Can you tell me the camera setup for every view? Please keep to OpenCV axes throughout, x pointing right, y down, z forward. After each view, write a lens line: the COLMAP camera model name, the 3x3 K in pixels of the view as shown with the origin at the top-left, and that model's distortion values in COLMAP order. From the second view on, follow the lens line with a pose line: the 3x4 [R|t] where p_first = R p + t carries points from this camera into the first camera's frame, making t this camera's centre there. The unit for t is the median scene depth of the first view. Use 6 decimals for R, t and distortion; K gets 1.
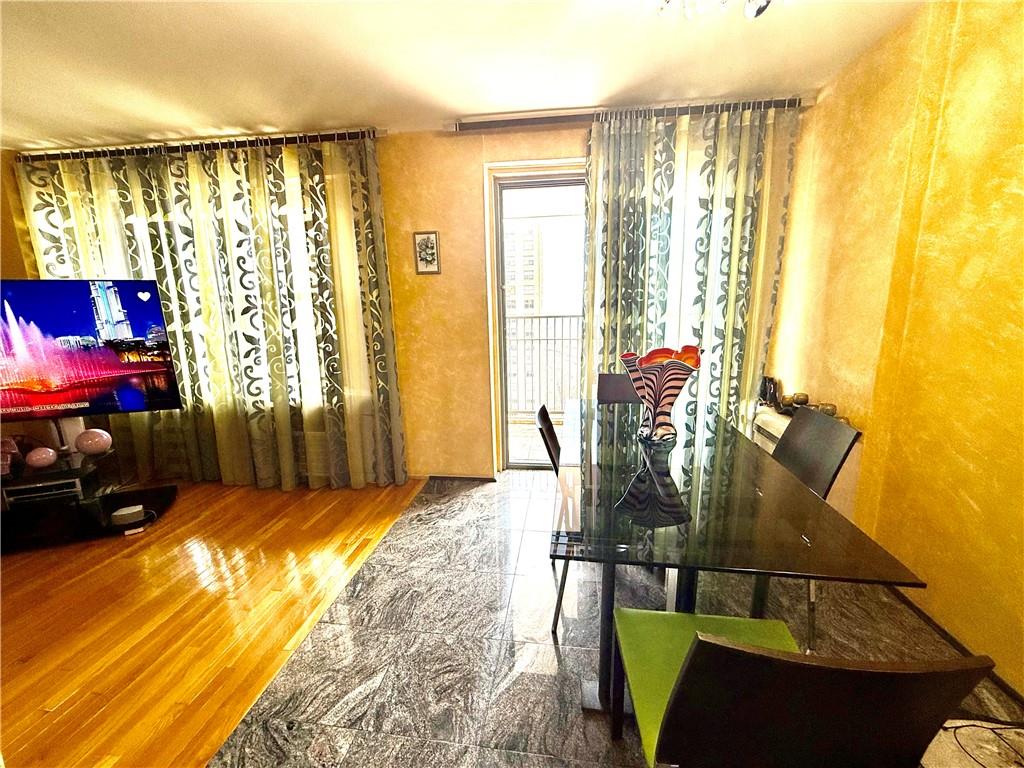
lens RADIAL K [[406.7, 0, 510.5], [0, 406.7, 383.5], [0, 0, 1]] dist [-0.001651, 0.000250]
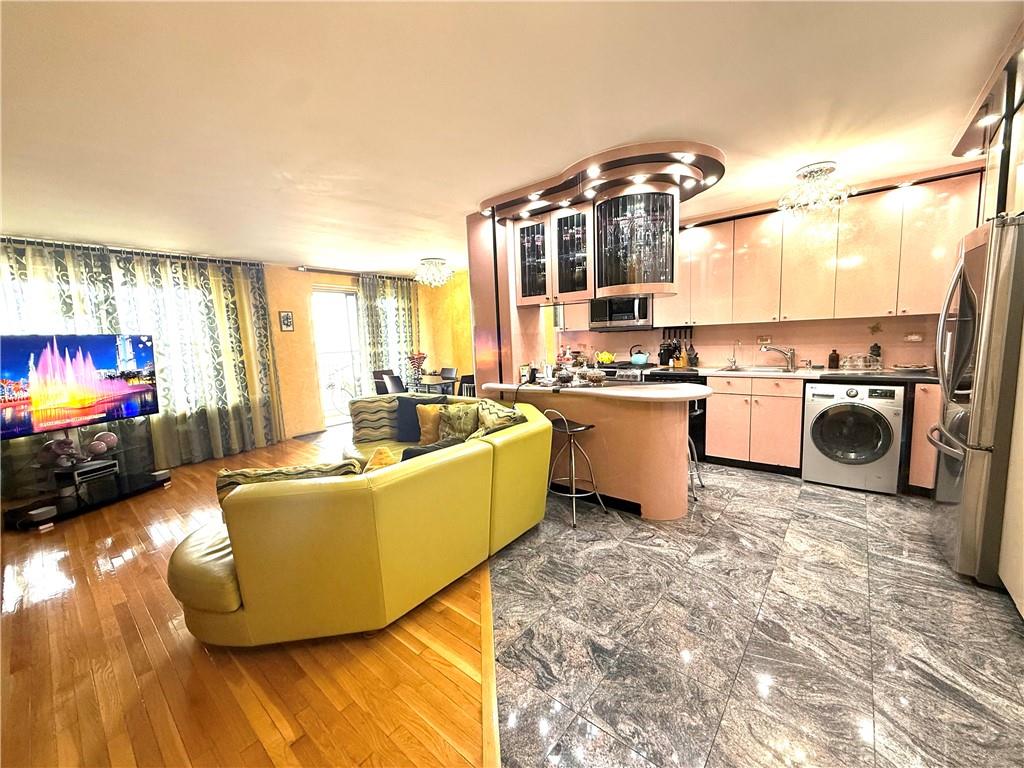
lens RADIAL K [[406.7, 0, 510.5], [0, 406.7, 383.5], [0, 0, 1]] dist [-0.001651, 0.000250]
pose [[0.533173, -0.099864, 0.840092, -1.417630], [0.196478, 0.980474, -0.008145, 0.233740], [-0.822875, 0.169402, 0.542383, -1.027875]]
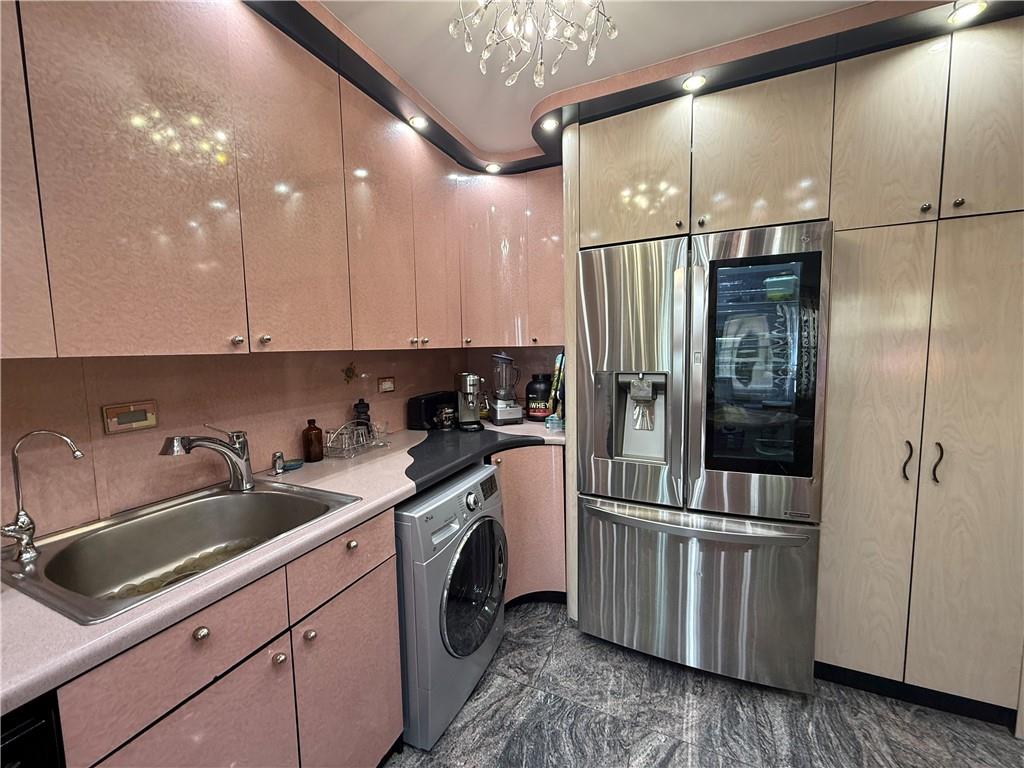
lens RADIAL K [[406.7, 0, 510.5], [0, 406.7, 383.5], [0, 0, 1]] dist [-0.001651, 0.000250]
pose [[-0.955988, 0.014436, 0.293052, -0.122050], [0.096888, 0.958294, 0.268858, 0.134817], [-0.276948, 0.285419, -0.917516, -0.731334]]
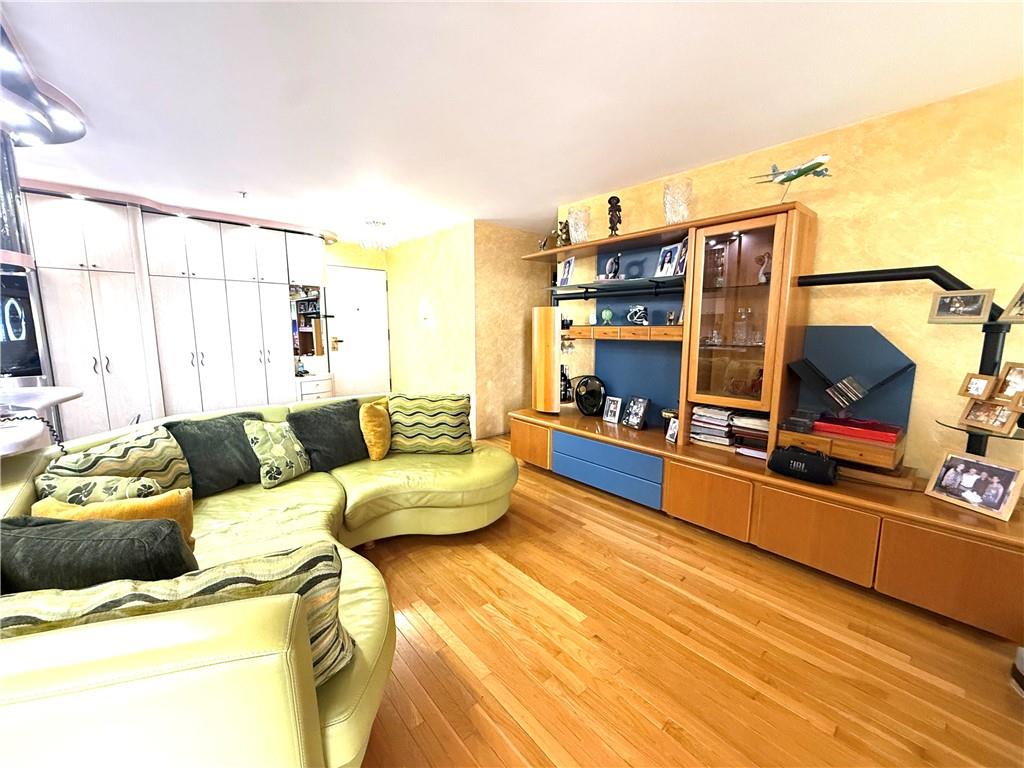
lens RADIAL K [[406.7, 0, 510.5], [0, 406.7, 383.5], [0, 0, 1]] dist [-0.001651, 0.000250]
pose [[-0.651626, 0.124401, -0.748270, -0.346447], [-0.142254, 0.948917, 0.281640, -0.091205], [0.745082, 0.289969, -0.600642, 0.526283]]
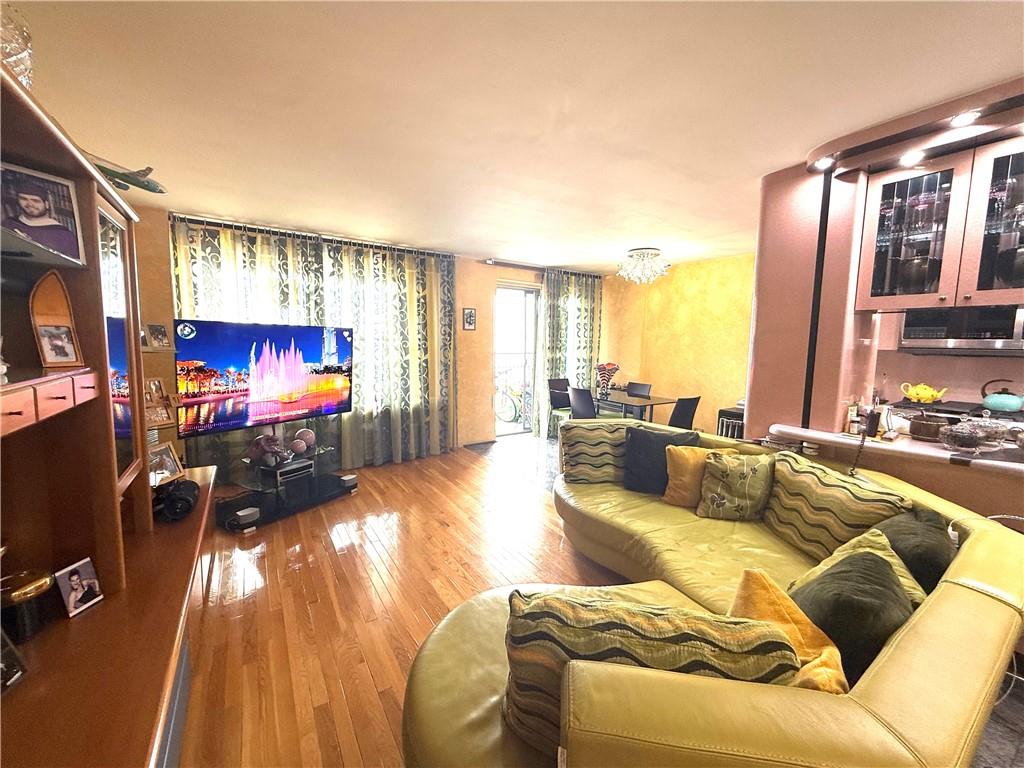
lens RADIAL K [[406.7, 0, 510.5], [0, 406.7, 383.5], [0, 0, 1]] dist [-0.001651, 0.000250]
pose [[0.758889, -0.037628, 0.650132, -1.350759], [0.099667, 0.993279, -0.058851, 0.106328], [-0.643548, 0.109458, 0.757539, -0.528617]]
